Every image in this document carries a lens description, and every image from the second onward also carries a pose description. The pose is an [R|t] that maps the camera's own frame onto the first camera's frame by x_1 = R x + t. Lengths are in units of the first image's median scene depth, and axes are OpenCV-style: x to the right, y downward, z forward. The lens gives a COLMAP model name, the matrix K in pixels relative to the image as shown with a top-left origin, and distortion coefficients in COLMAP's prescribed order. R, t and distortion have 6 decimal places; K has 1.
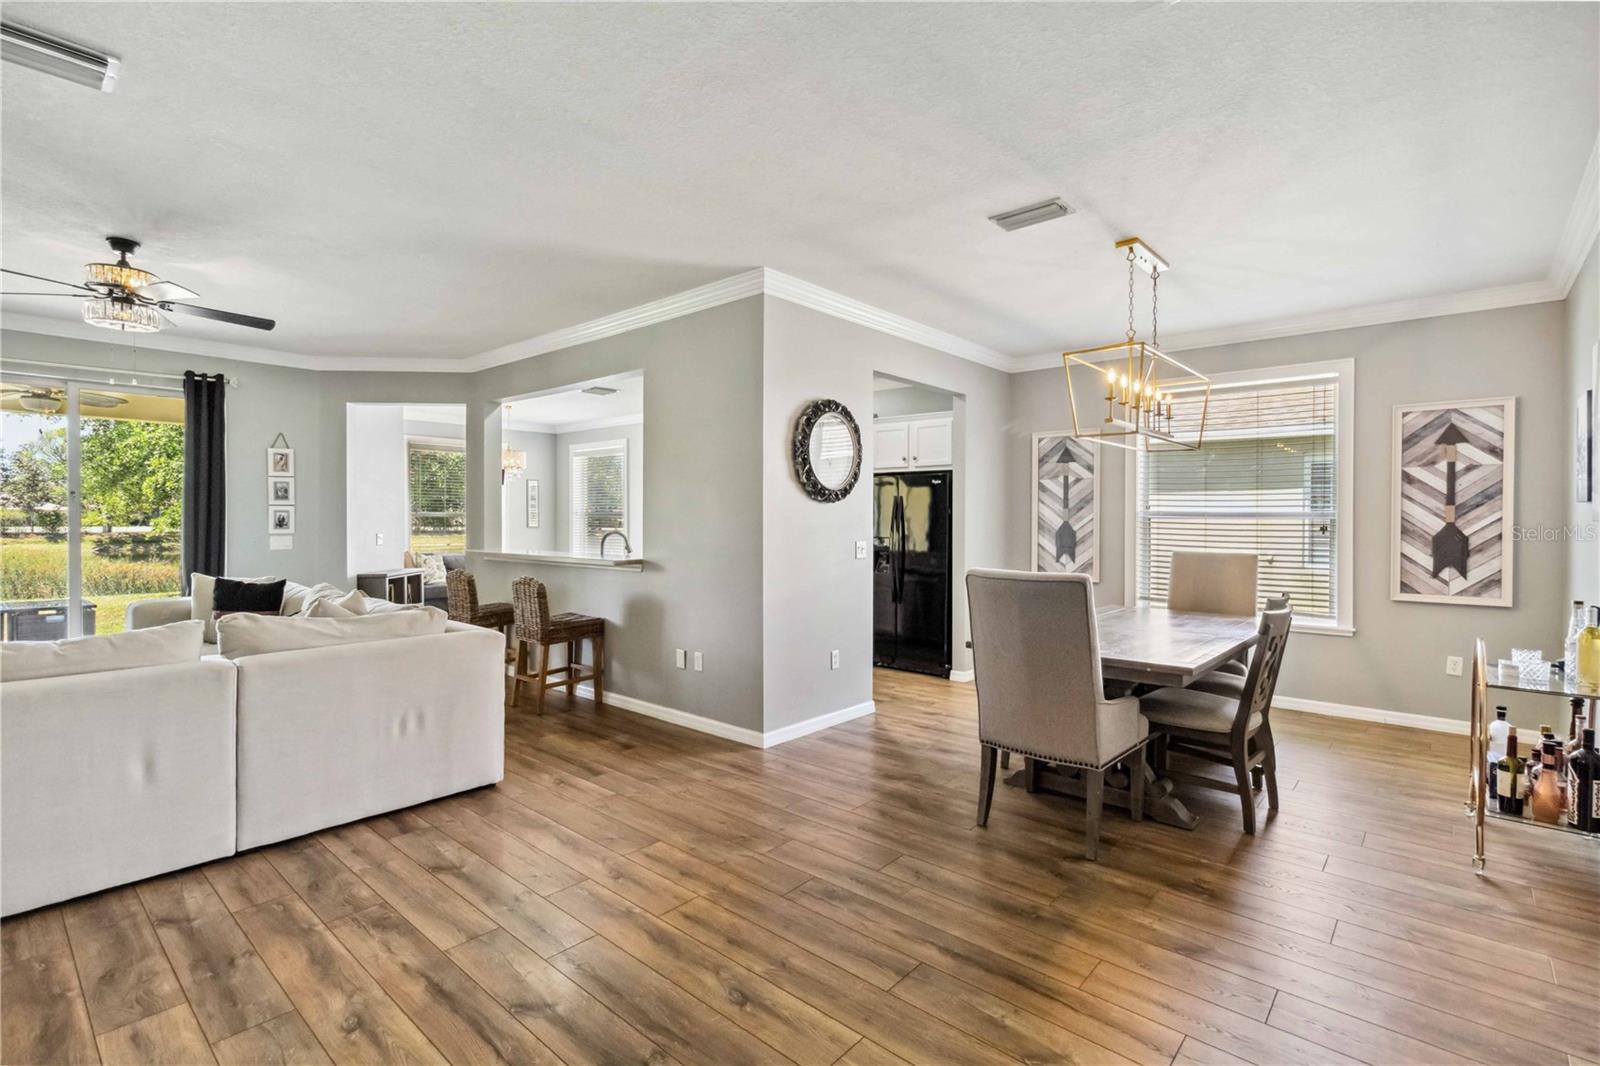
lens RADIAL K [[738.5, 0, 802.9], [0, 738.5, 529.3], [0, 0, 1]] dist [0.003195, 0.000357]
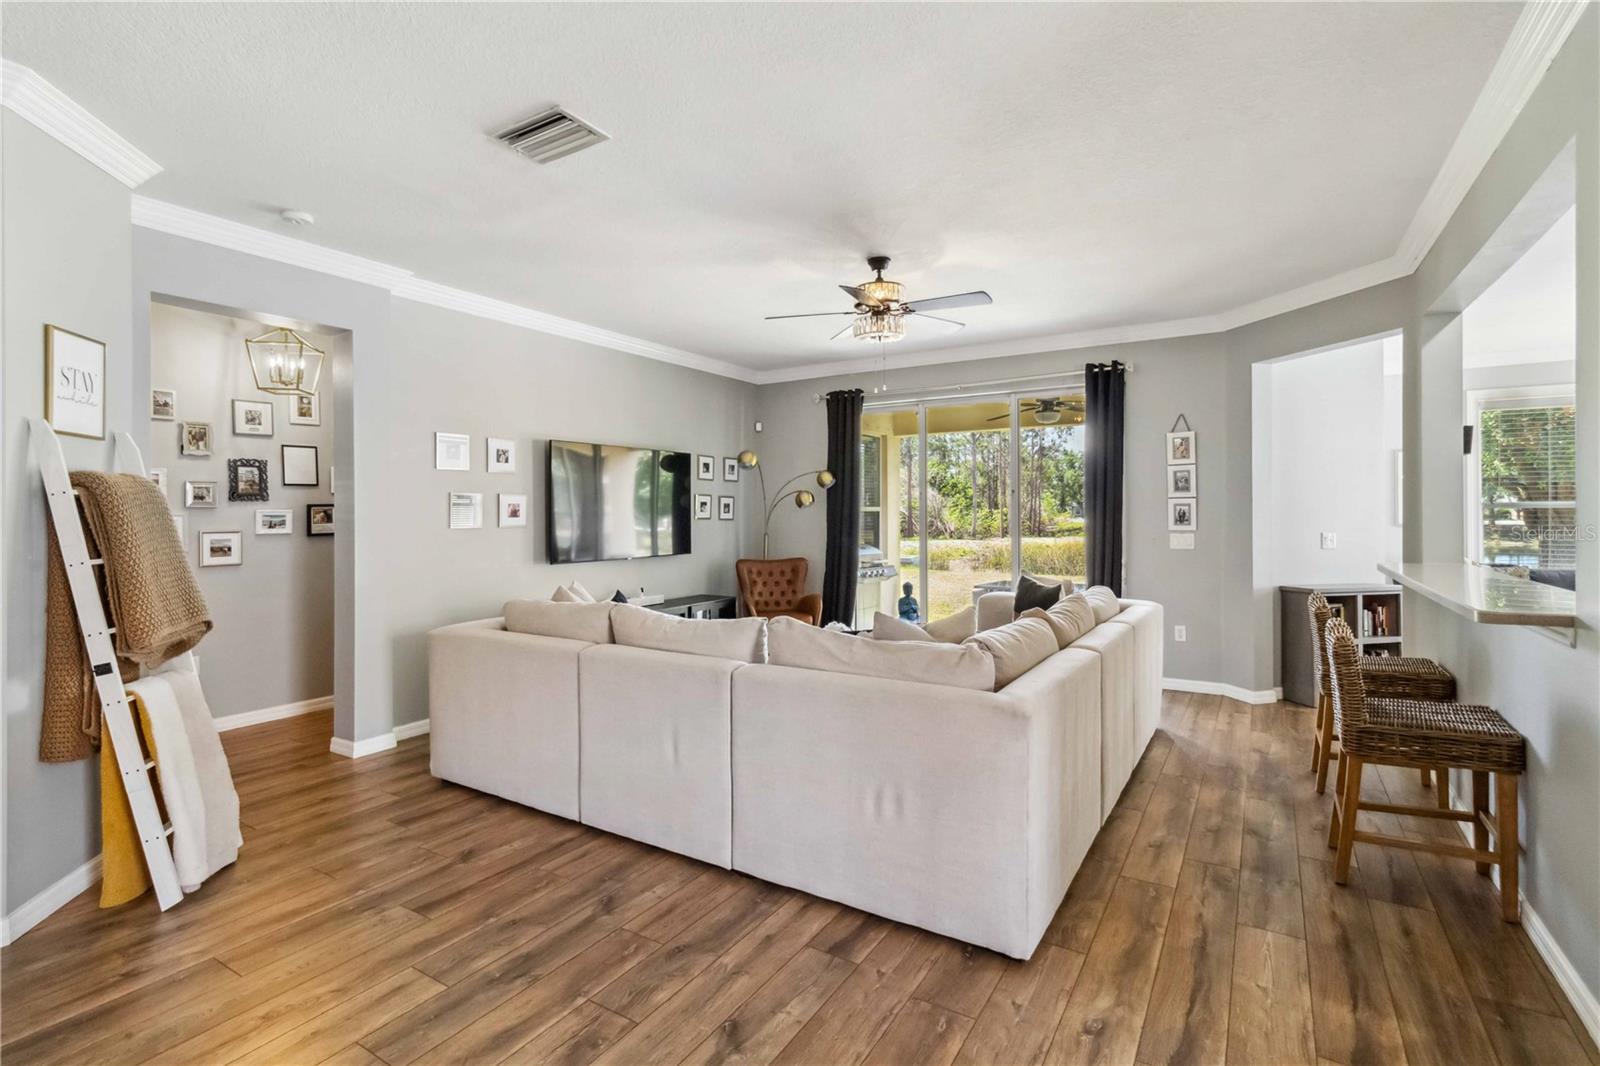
lens RADIAL K [[761.4, 0, 800.4], [0, 761.4, 502.4], [0, 0, 1]] dist [0.004747, 0.000580]
pose [[0.167583, -0.015322, -0.985739, 0.175160], [-0.011829, 0.999776, -0.017551, -0.011279], [0.985787, 0.014602, 0.167365, 0.756765]]
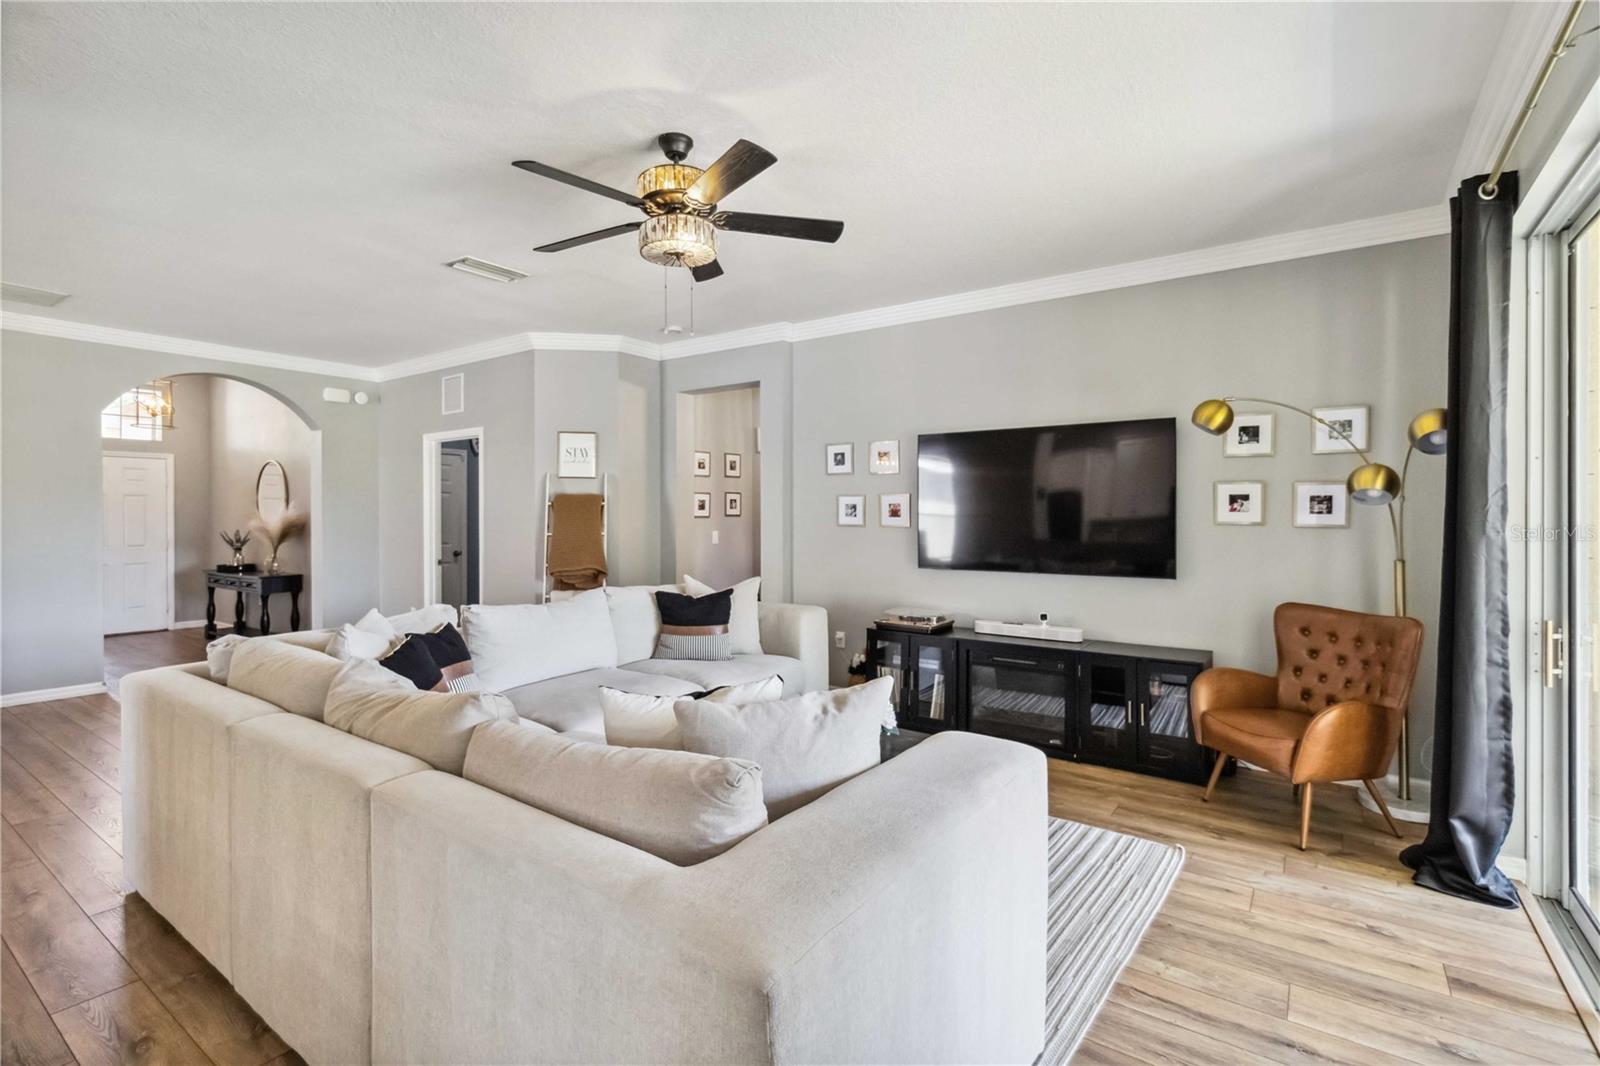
lens RADIAL K [[741.1, 0, 799.5], [0, 741.1, 517.9], [0, 0, 1]] dist [0.000212, 0.000667]
pose [[-0.994394, 0.001023, -0.105729, -1.049590], [-0.001570, 0.999700, 0.024440, -0.035424], [0.105722, 0.024469, -0.994095, 1.892801]]
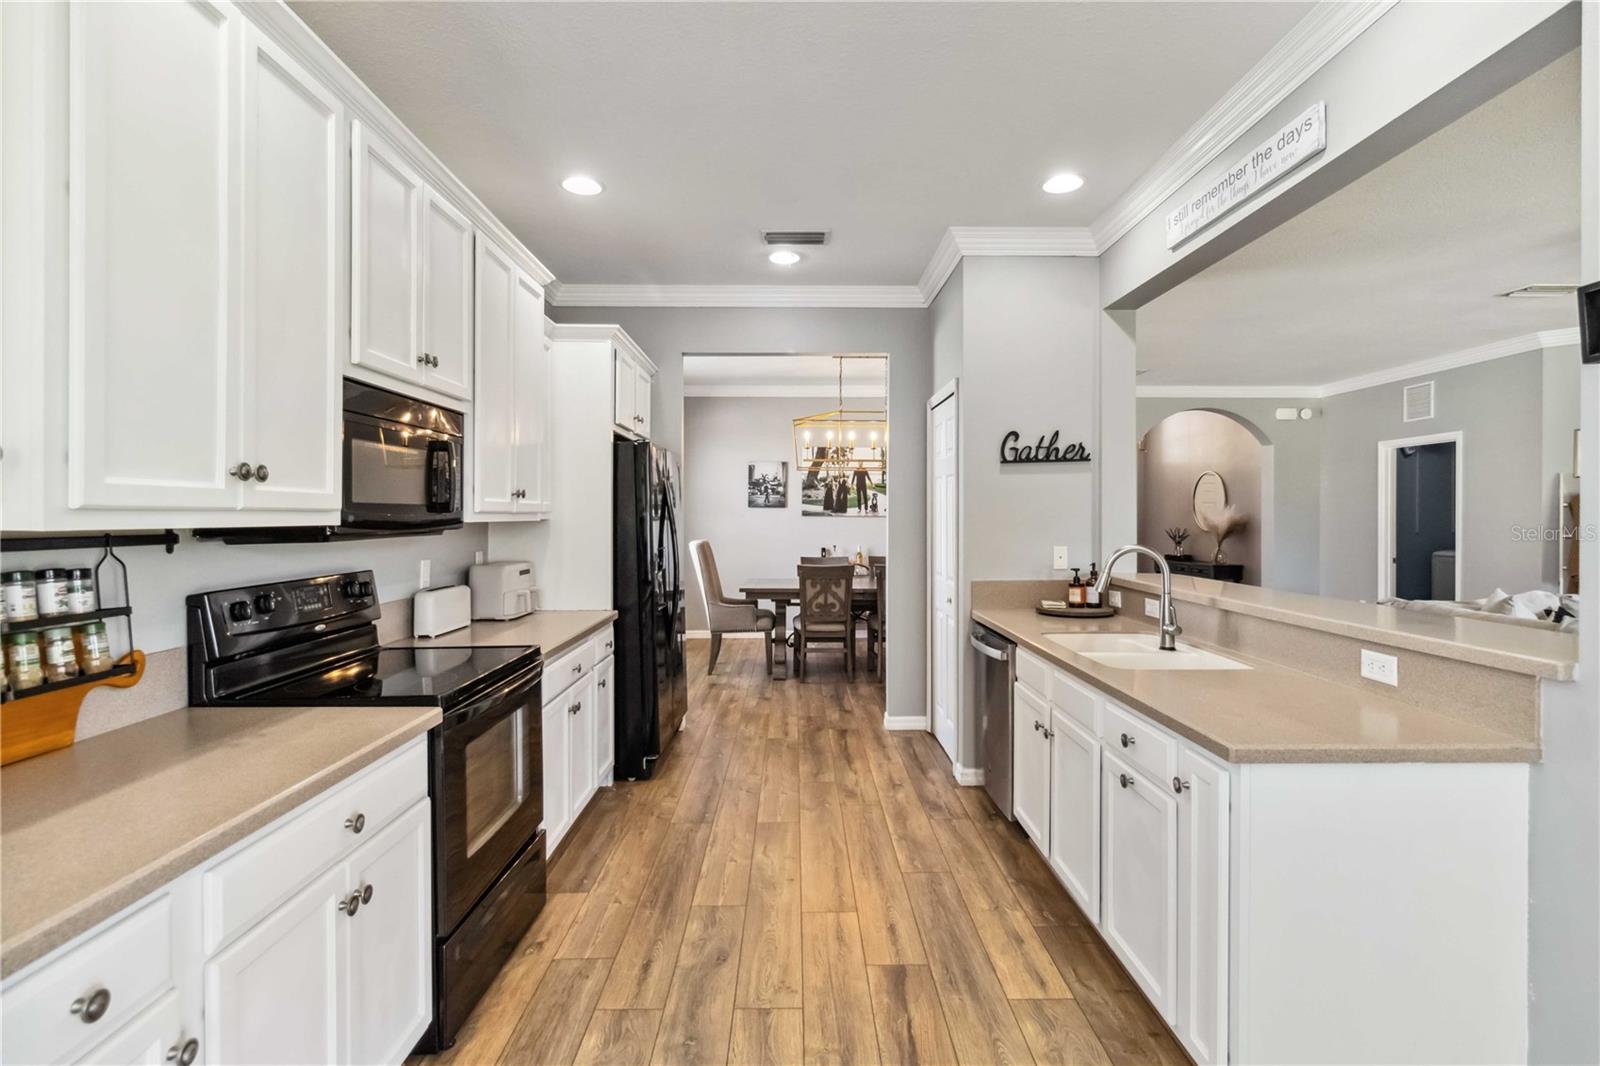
lens RADIAL K [[763.5, 0, 797.3], [0, 763.5, 519.1], [0, 0, 1]] dist [0.002791, -0.000117]
pose [[-0.663994, -0.006833, 0.747706, -0.807352], [0.010809, 0.999766, 0.018736, -0.043993], [-0.747659, 0.020523, -0.663765, 2.528874]]
